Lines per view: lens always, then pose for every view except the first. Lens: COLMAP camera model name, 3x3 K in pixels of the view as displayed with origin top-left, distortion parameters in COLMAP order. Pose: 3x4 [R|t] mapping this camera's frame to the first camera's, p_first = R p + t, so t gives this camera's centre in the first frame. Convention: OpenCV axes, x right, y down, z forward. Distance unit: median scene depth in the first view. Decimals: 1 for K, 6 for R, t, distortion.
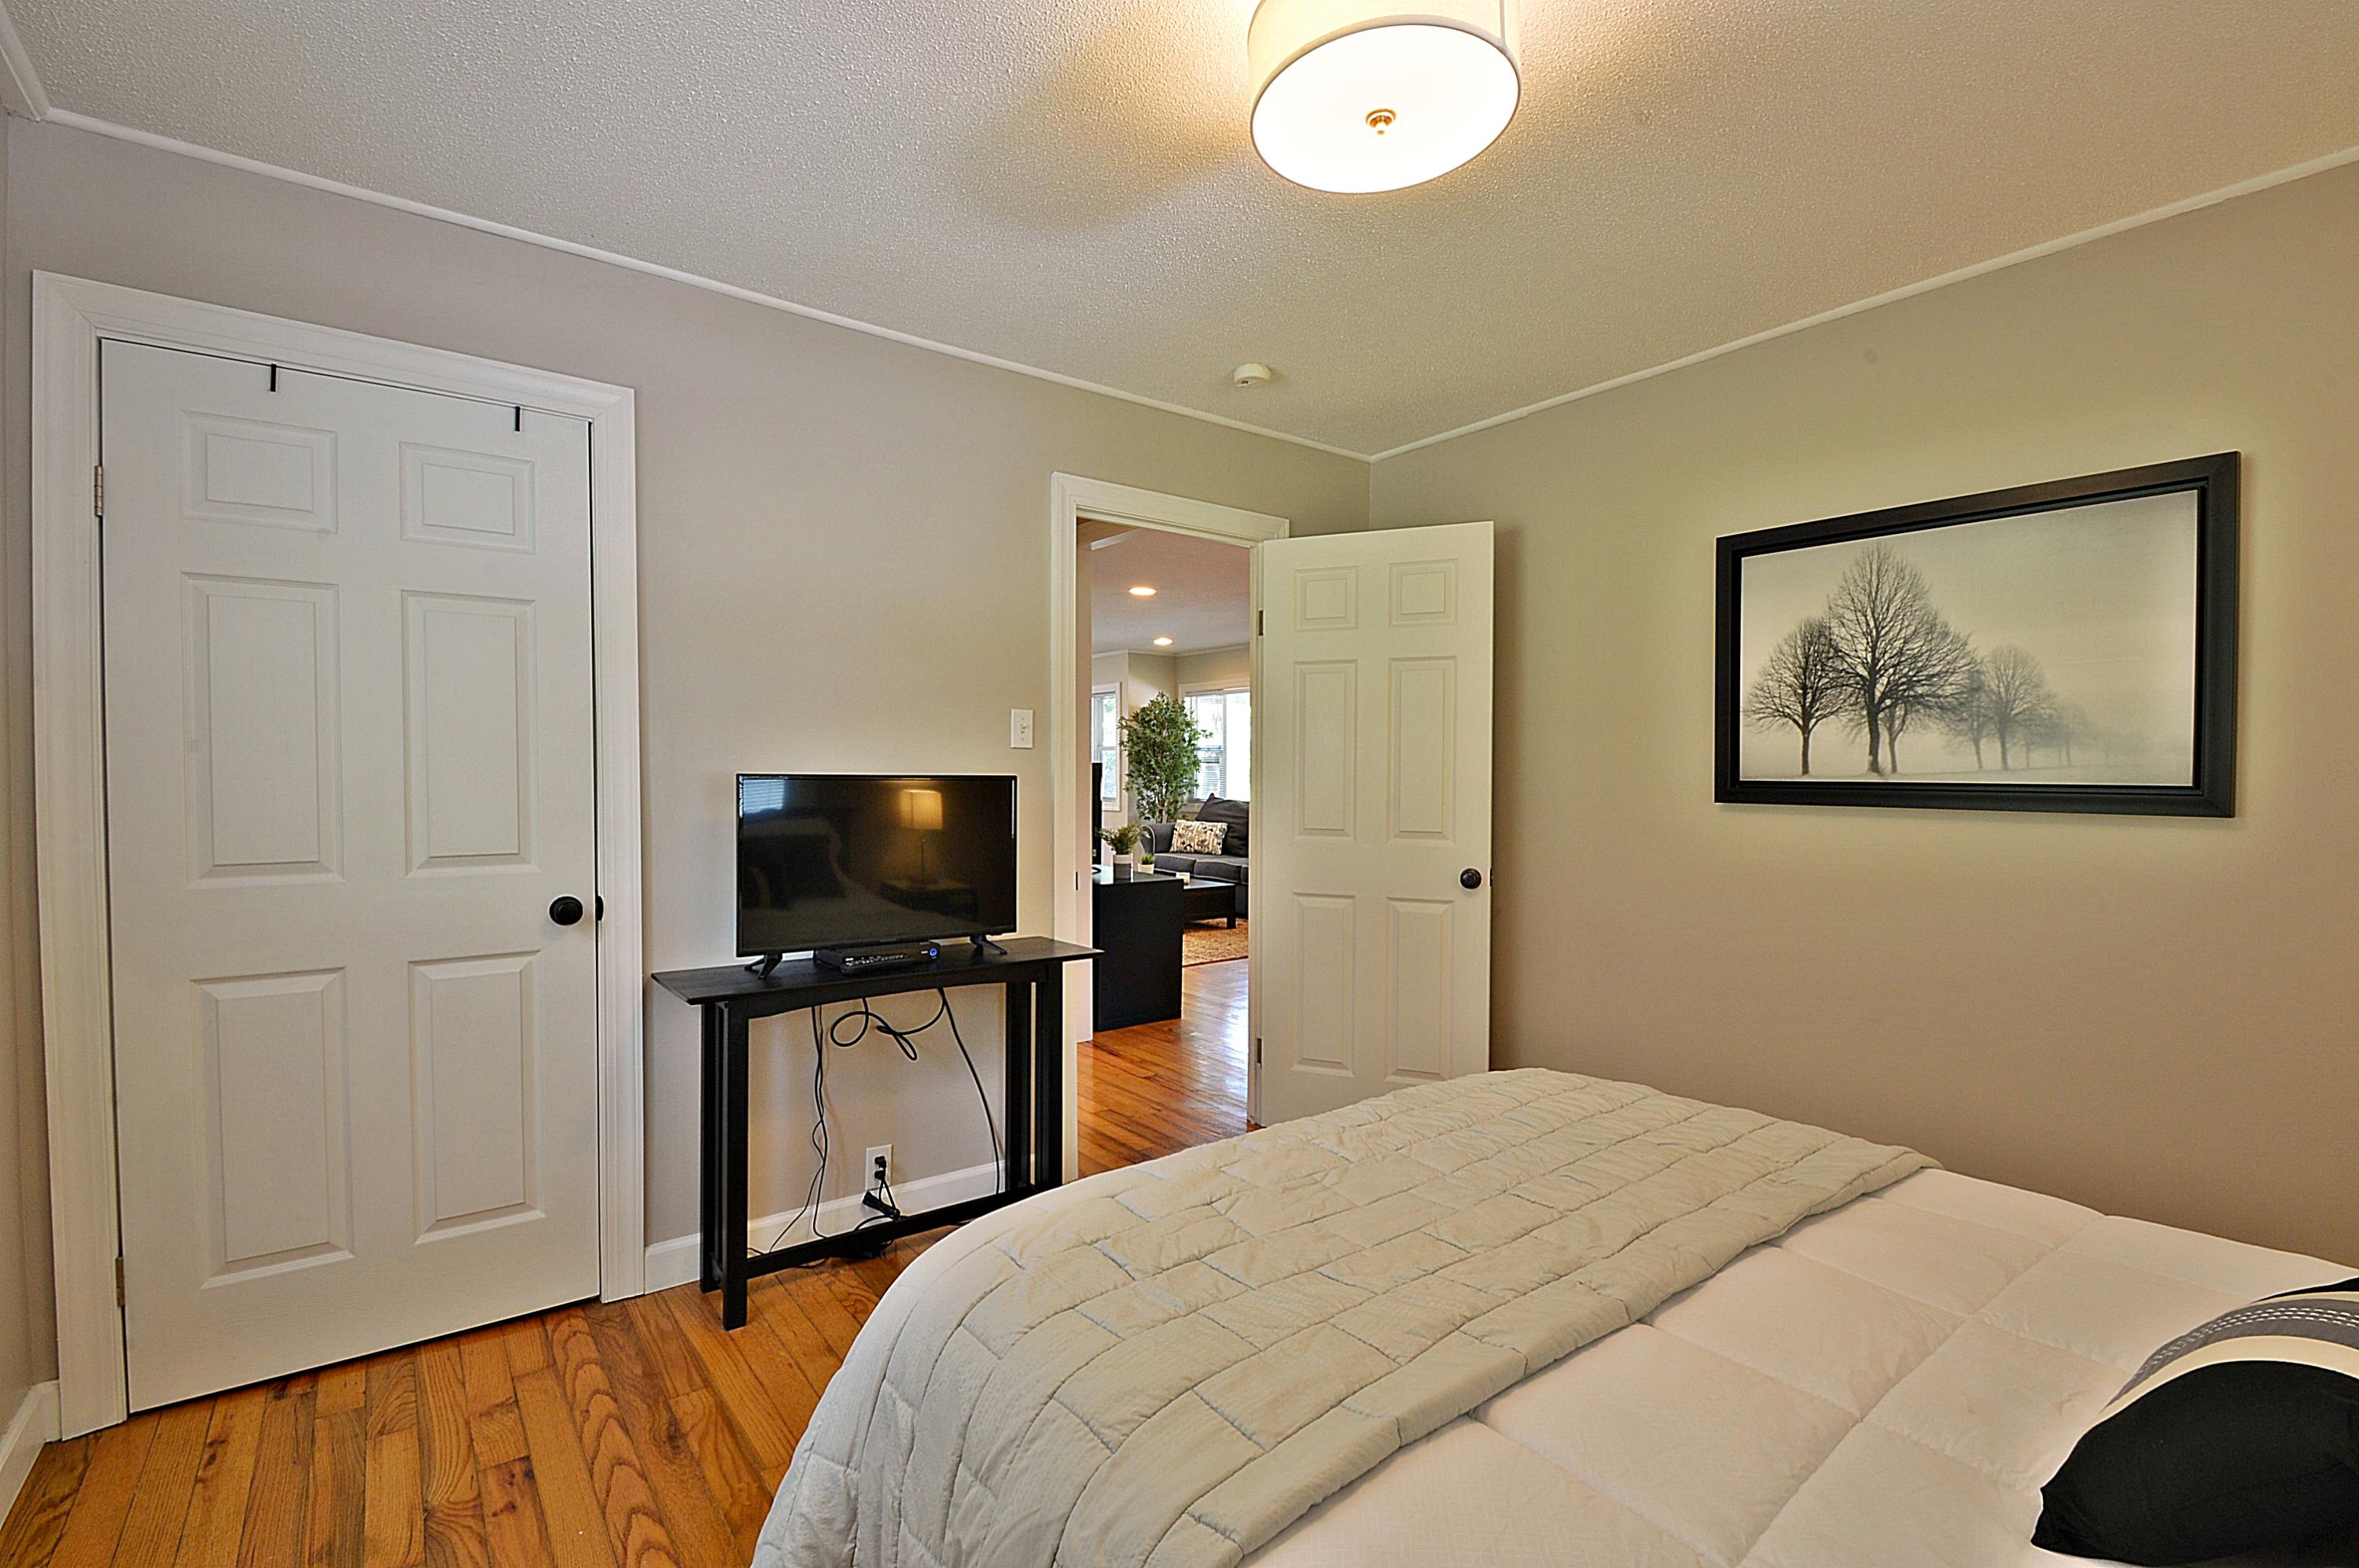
lens RADIAL K [[1065.5, 0, 1175.5], [0, 1065.5, 792.4], [0, 0, 1]] dist [0.015242, -0.019472]
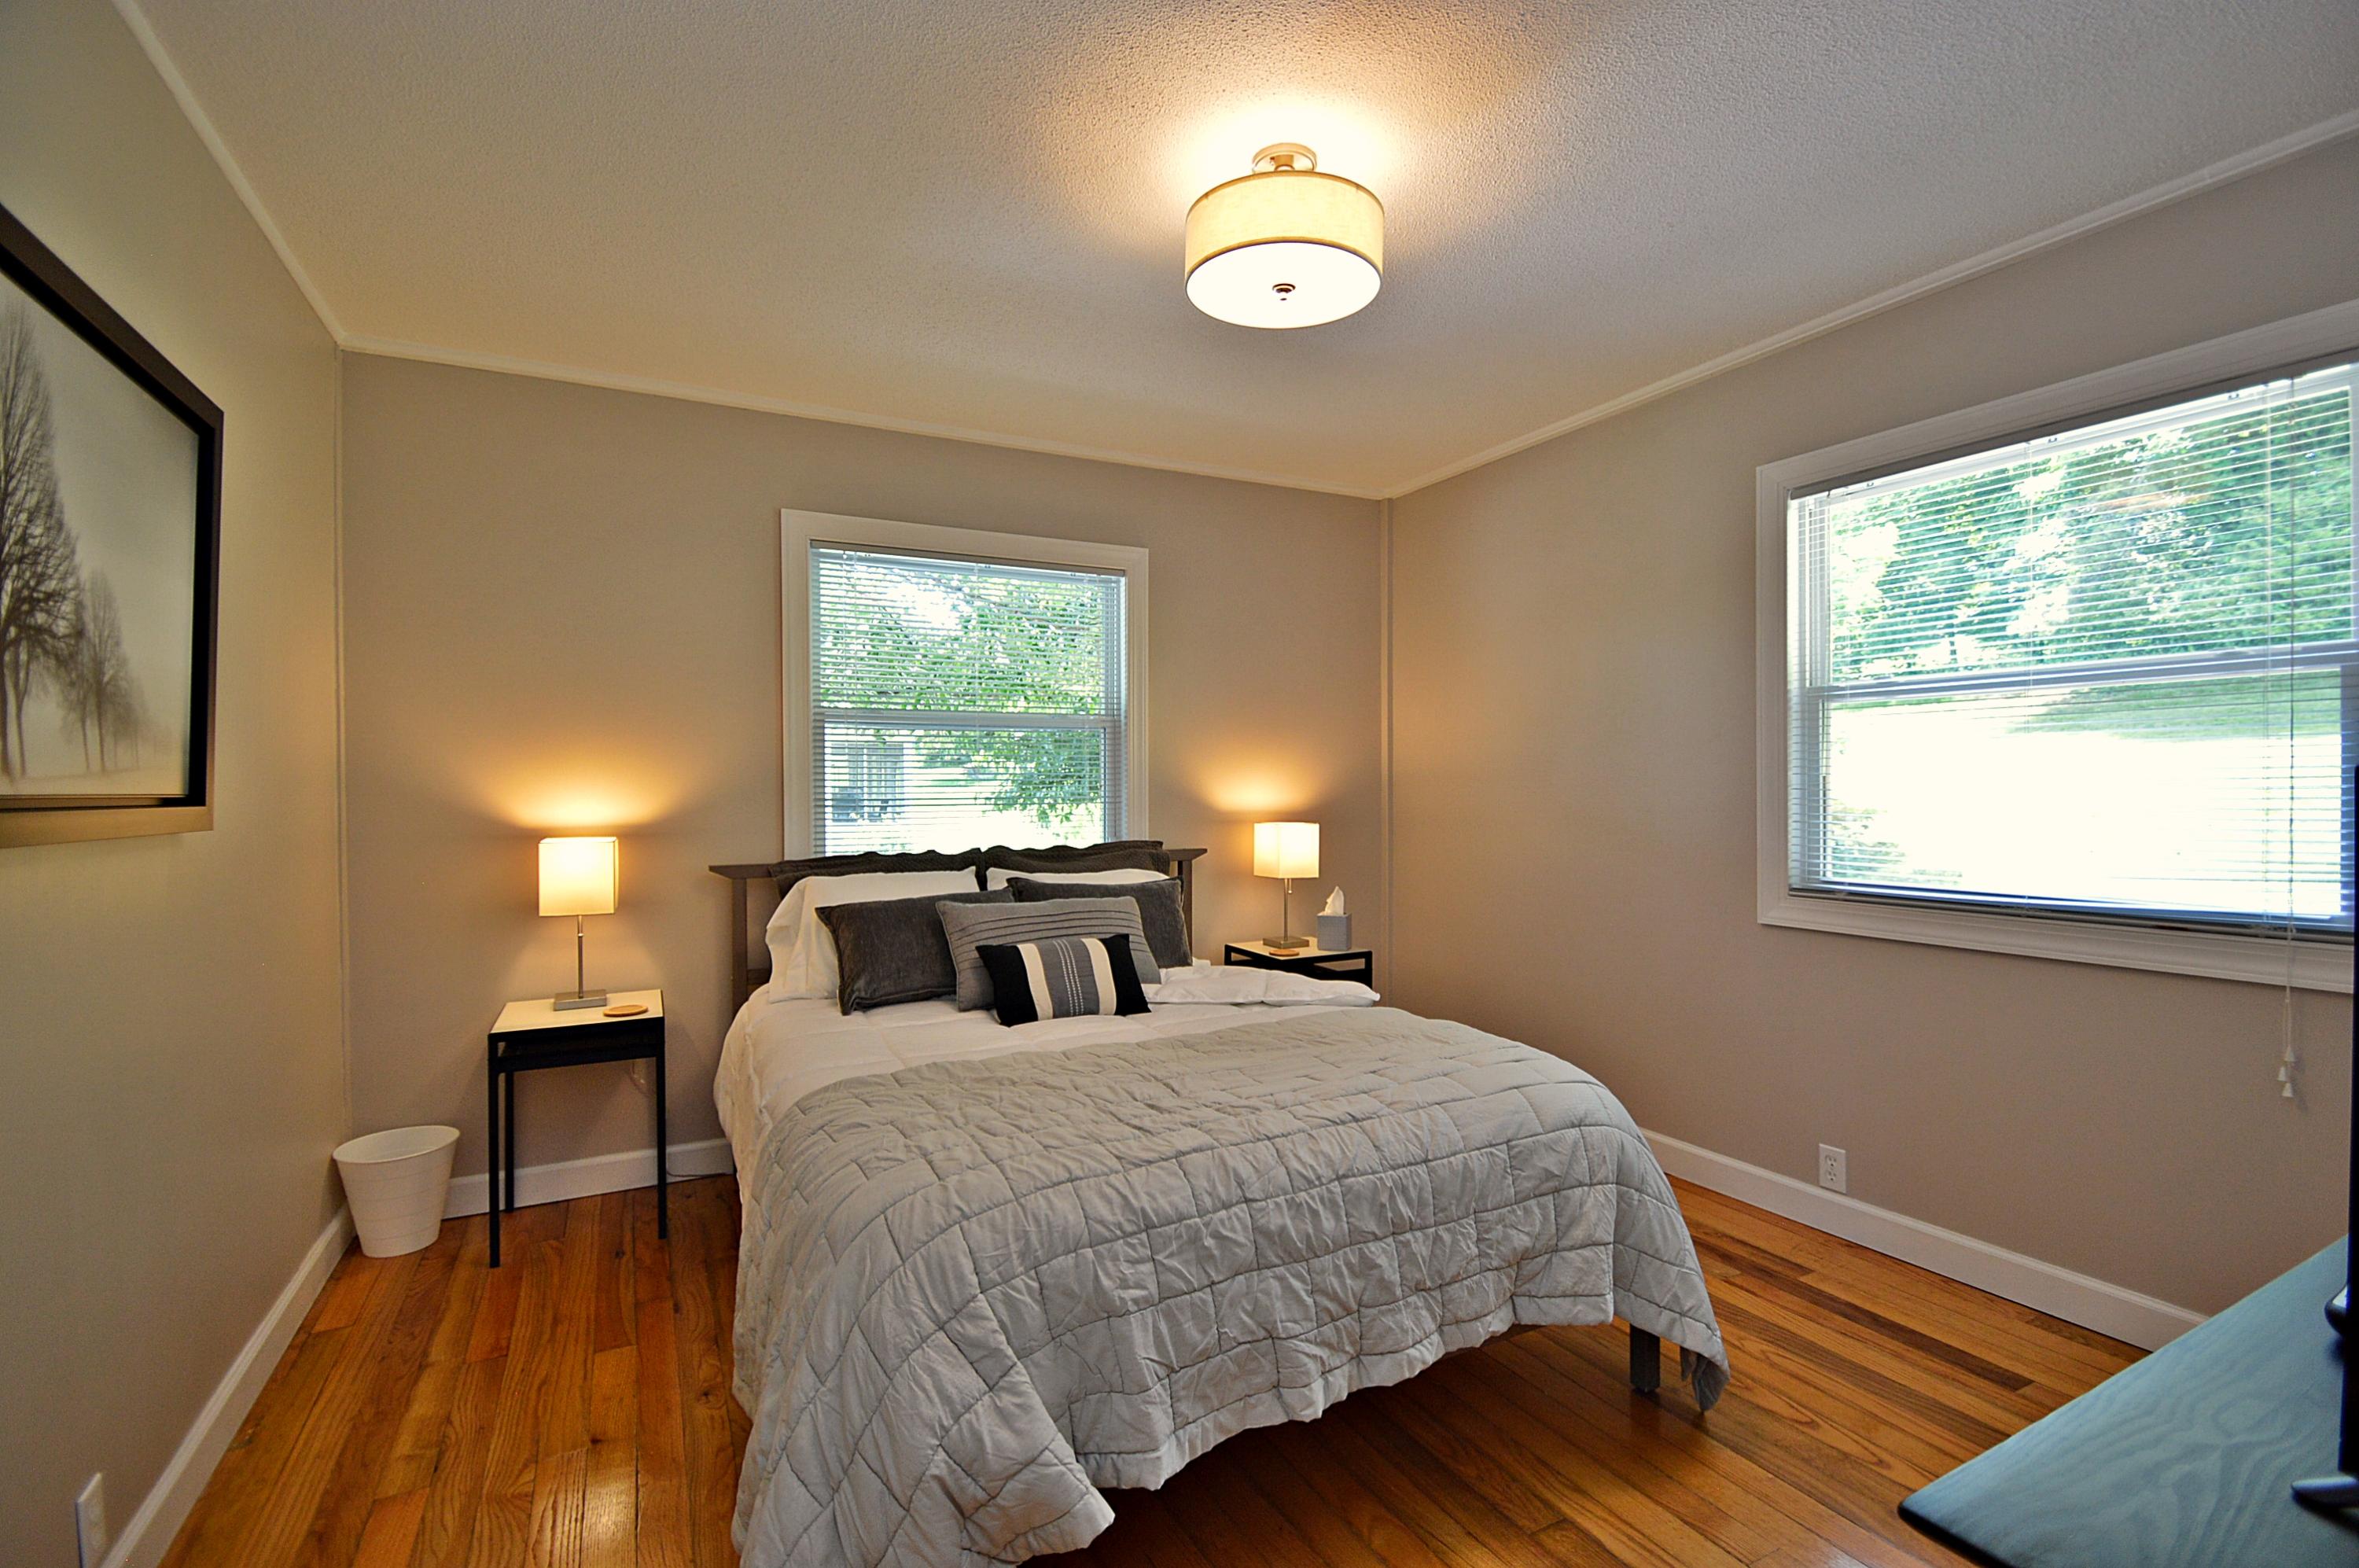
lens RADIAL K [[1065.5, 0, 1175.5], [0, 1065.5, 792.4], [0, 0, 1]] dist [0.015242, -0.019472]
pose [[-0.985281, 0.000501, 0.170944, 0.060618], [0.005832, 0.999512, 0.030684, -0.023765], [-0.170845, 0.031229, -0.984803, 1.475939]]
